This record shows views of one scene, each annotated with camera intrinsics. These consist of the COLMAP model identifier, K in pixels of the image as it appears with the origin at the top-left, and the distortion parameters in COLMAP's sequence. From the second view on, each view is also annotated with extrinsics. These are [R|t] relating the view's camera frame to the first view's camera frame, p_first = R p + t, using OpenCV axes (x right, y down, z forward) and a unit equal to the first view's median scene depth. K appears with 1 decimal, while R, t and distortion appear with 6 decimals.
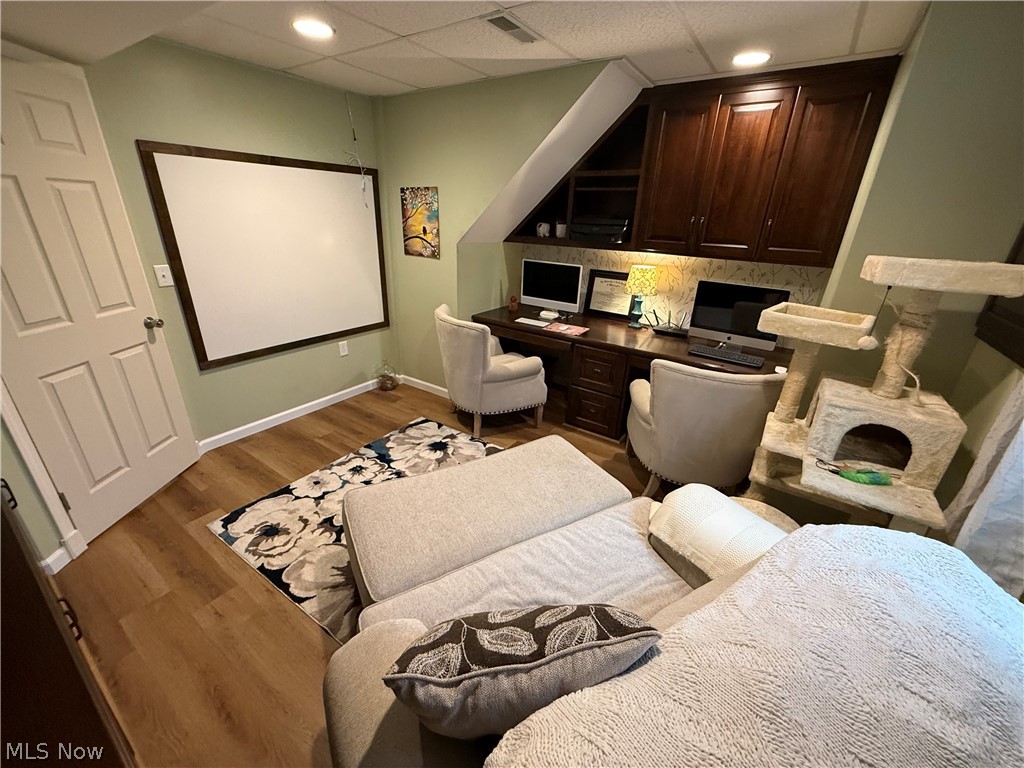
lens RADIAL K [[409.6, 0, 509.5], [0, 409.6, 384.1], [0, 0, 1]] dist [0.000645, -0.000316]
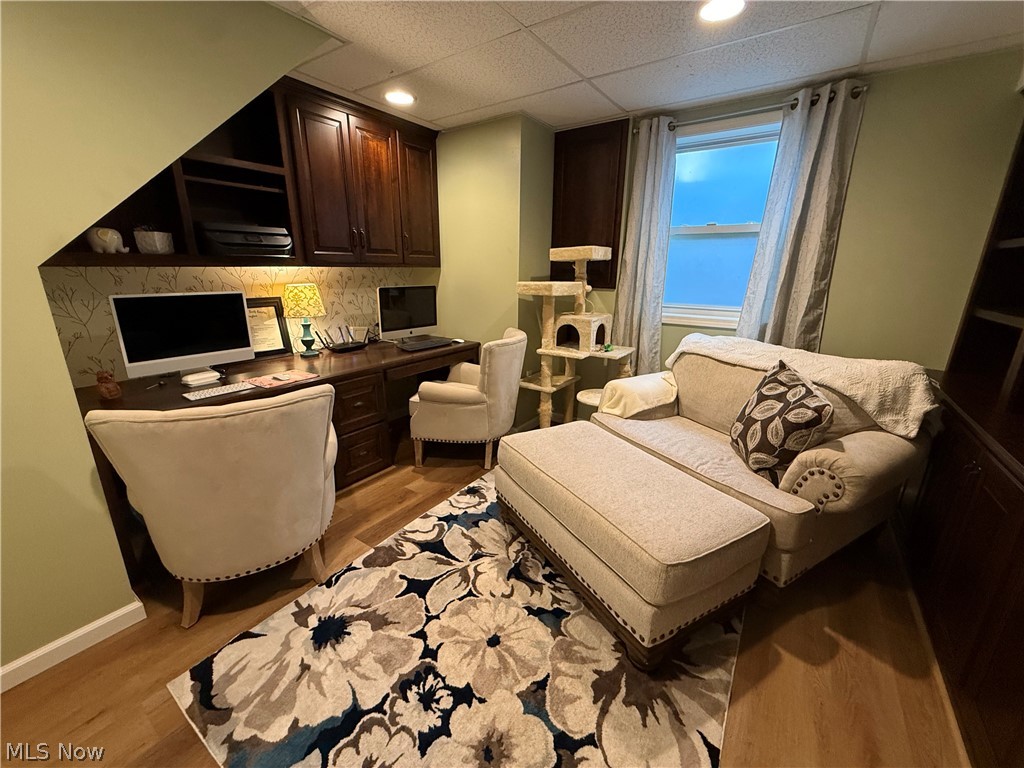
lens RADIAL K [[409.6, 0, 509.0], [0, 409.6, 386.4], [0, 0, 1]] dist [0.000645, -0.000316]
pose [[0.006469, -0.311172, 0.950332, -0.566519], [0.381374, 0.879289, 0.285314, -0.185641], [-0.924398, 0.360586, 0.124361, 0.594826]]
